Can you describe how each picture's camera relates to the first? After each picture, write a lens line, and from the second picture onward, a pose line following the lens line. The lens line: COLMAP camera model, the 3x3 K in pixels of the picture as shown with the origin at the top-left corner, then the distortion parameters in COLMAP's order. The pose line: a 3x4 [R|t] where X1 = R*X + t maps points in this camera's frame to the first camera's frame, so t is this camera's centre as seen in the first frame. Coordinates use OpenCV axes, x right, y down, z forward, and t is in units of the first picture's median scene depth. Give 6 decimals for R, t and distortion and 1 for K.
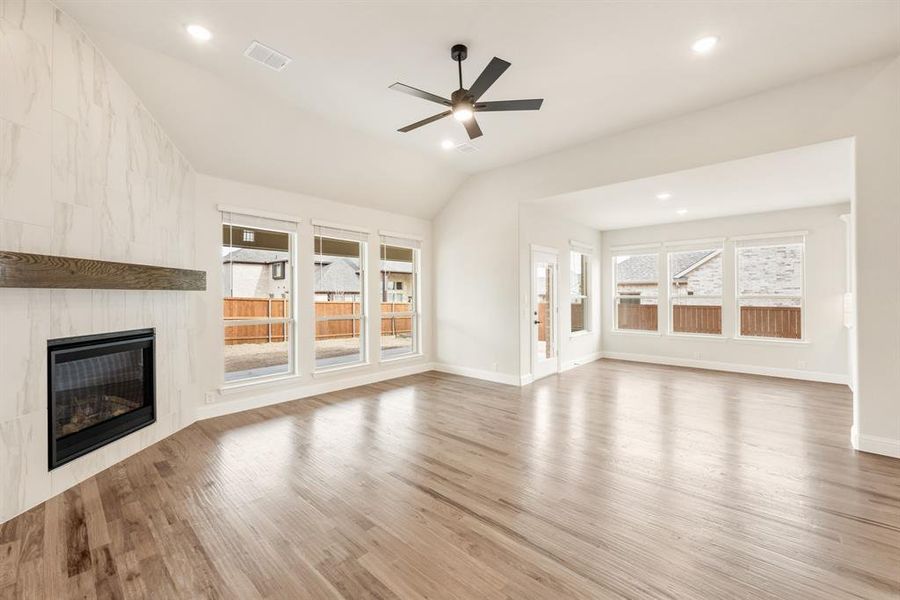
lens RADIAL K [[373.2, 0, 450.0], [0, 373.2, 295.7], [0, 0, 1]] dist [-0.000347, 0.000030]
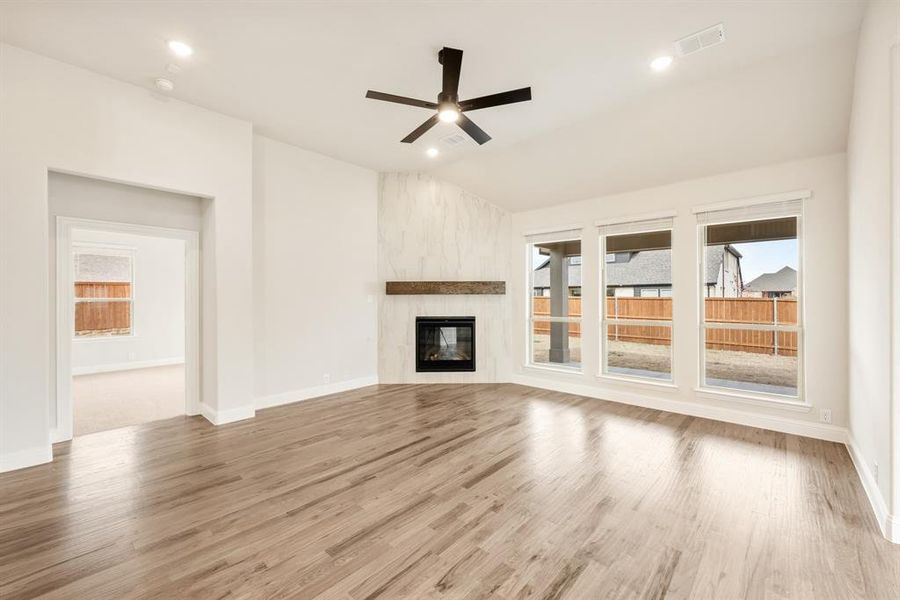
lens RADIAL K [[367.0, 0, 445.0], [0, 367.0, 301.7], [0, 0, 1]] dist [-0.002027, -0.000521]
pose [[-0.022920, 0.011667, -0.999669, 0.902355], [0.002040, 0.999930, 0.011624, -0.002165], [0.999735, -0.001773, -0.022942, 0.898409]]
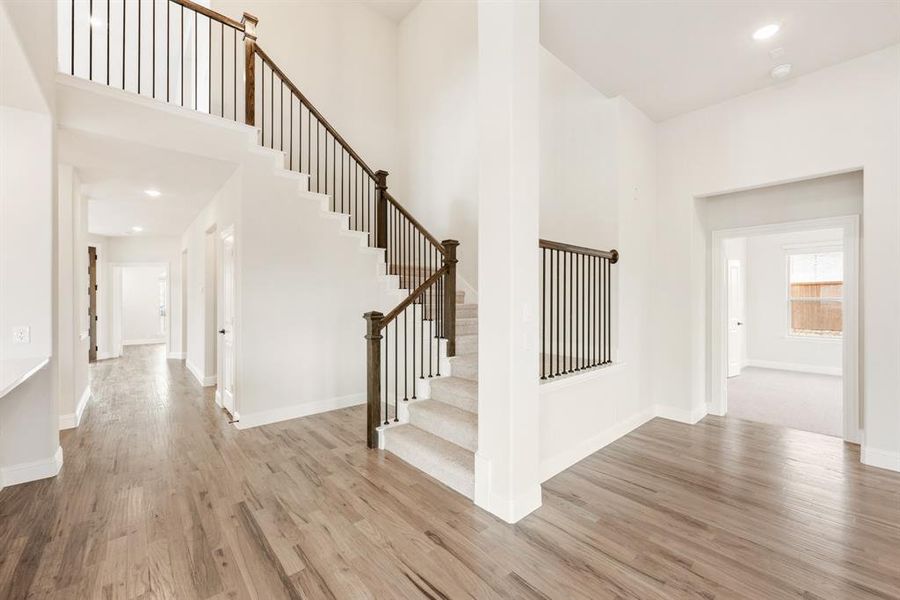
lens RADIAL K [[356.2, 0, 450.0], [0, 356.2, 300.0], [0, 0, 1]] dist [-0.001983, -0.000105]
pose [[-0.992681, 0.000822, 0.120762, 0.627352], [0.001230, 0.999994, 0.003302, 0.000631], [-0.120758, 0.003426, -0.992676, 1.145300]]
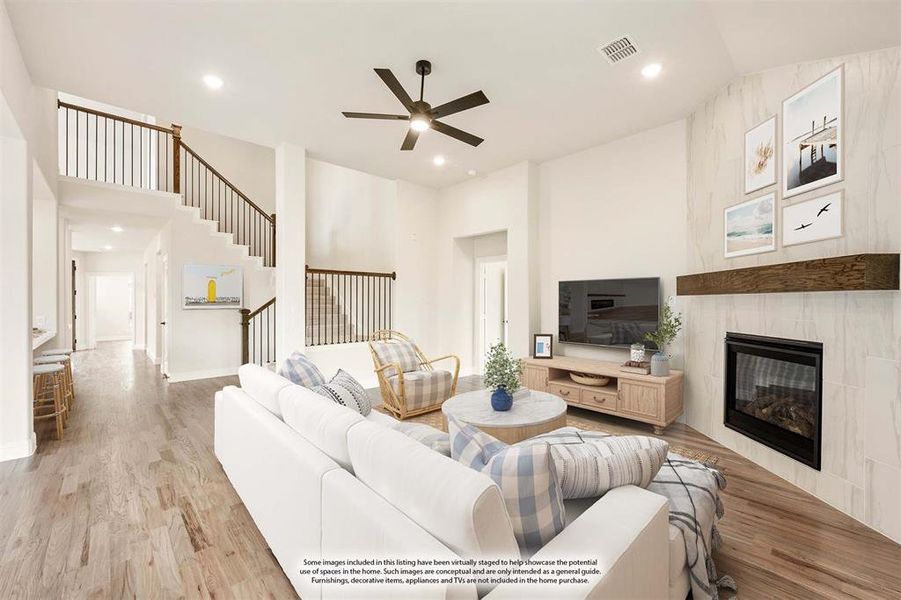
lens RADIAL K [[367.4, 0, 445.4], [0, 367.4, 301.7], [0, 0, 1]] dist [-0.002027, -0.000521]
pose [[-0.994516, 0.003447, 0.104531, -0.131887], [0.003842, 0.999986, 0.003578, -0.001307], [-0.104517, 0.003960, -0.994515, 1.790293]]
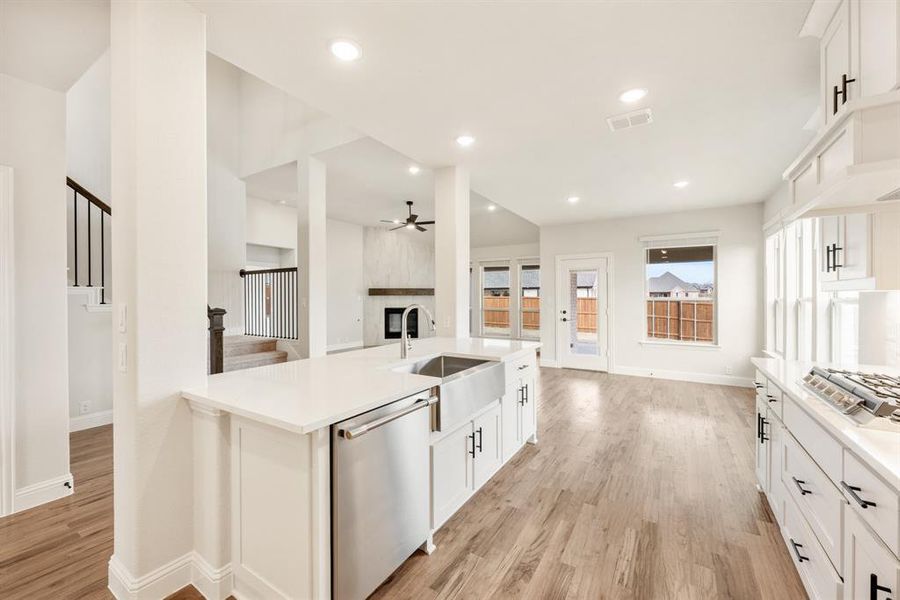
lens RADIAL K [[356.2, 0, 450.0], [0, 356.2, 300.0], [0, 0, 1]] dist [-0.001983, -0.000105]
pose [[0.174599, 0.007920, -0.984608, 2.188519], [0.000904, 0.999966, 0.008204, -0.002306], [0.984639, -0.002323, 0.174586, 0.744281]]
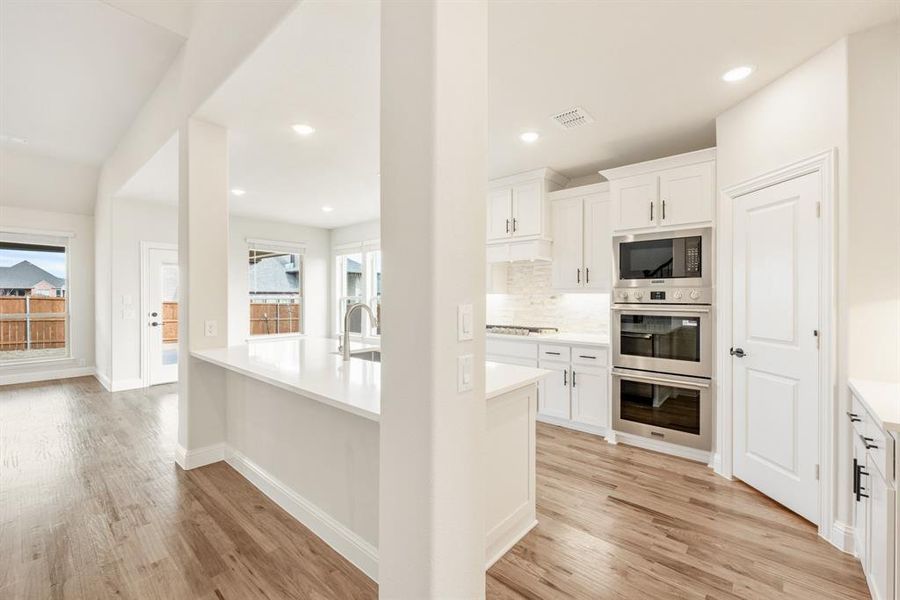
lens RADIAL K [[373.2, 0, 450.0], [0, 373.2, 295.7], [0, 0, 1]] dist [-0.000347, 0.000030]
pose [[0.999960, 0.004572, 0.007633, 1.658844], [-0.004542, 0.999982, -0.003898, 0.000151], [-0.007651, 0.003863, 0.999963, 0.079978]]
